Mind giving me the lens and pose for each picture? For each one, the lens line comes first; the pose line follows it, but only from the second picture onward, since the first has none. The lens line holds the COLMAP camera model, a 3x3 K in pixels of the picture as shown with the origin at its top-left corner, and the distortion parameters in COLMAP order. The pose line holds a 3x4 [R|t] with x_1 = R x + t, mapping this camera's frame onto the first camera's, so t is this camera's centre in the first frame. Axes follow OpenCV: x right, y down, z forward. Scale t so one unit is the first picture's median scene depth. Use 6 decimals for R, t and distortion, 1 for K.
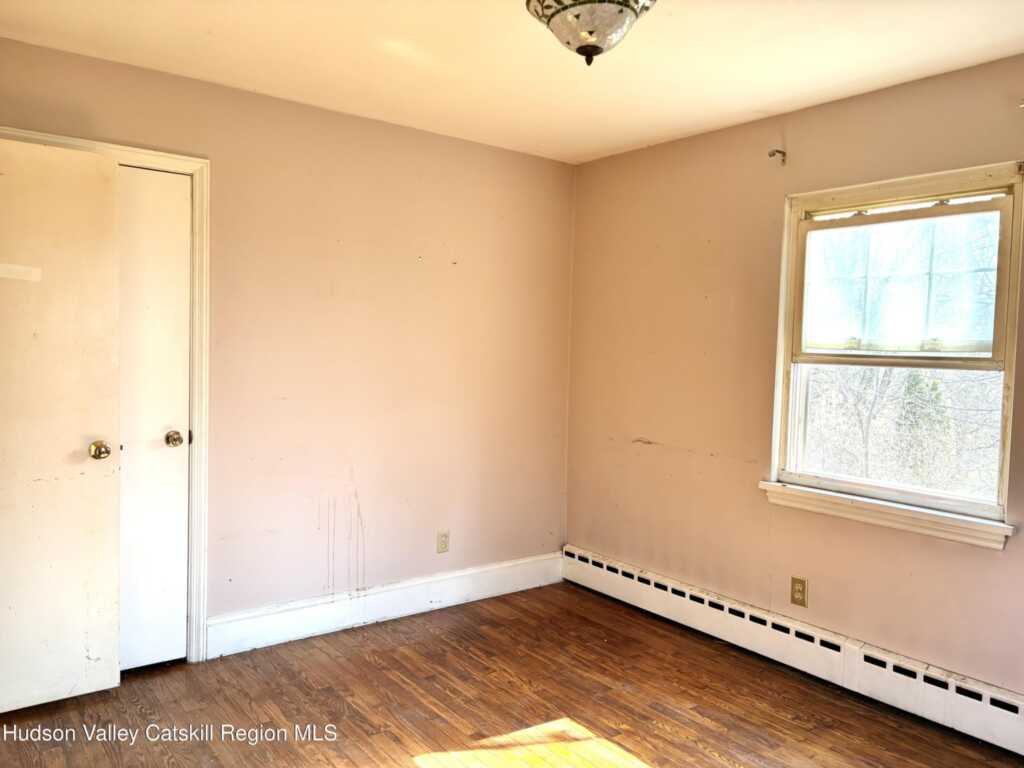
lens RADIAL K [[778.4, 0, 512.0], [0, 778.4, 384.0], [0, 0, 1]] dist [0.064194, -0.072698]
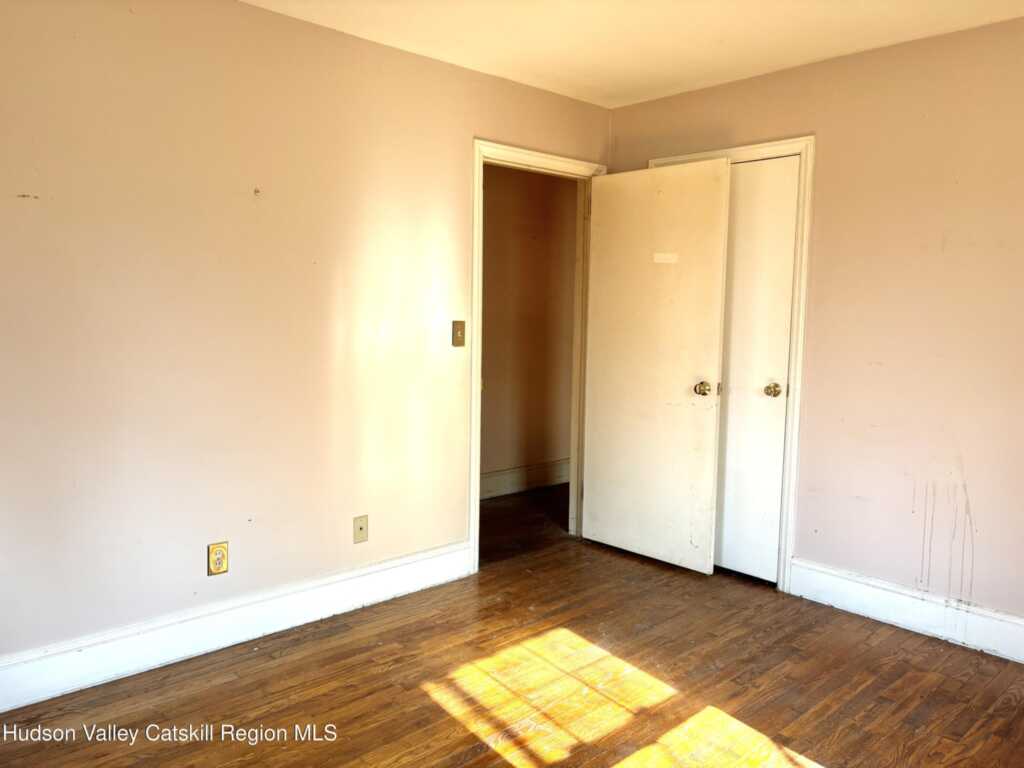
lens RADIAL K [[778.4, 0, 512.0], [0, 778.4, 384.0], [0, 0, 1]] dist [0.064194, -0.072698]
pose [[0.088694, 0.072335, -0.993429, 0.657683], [-0.061087, 0.995877, 0.067060, 0.006965], [0.994184, 0.054738, 0.092747, 0.497830]]
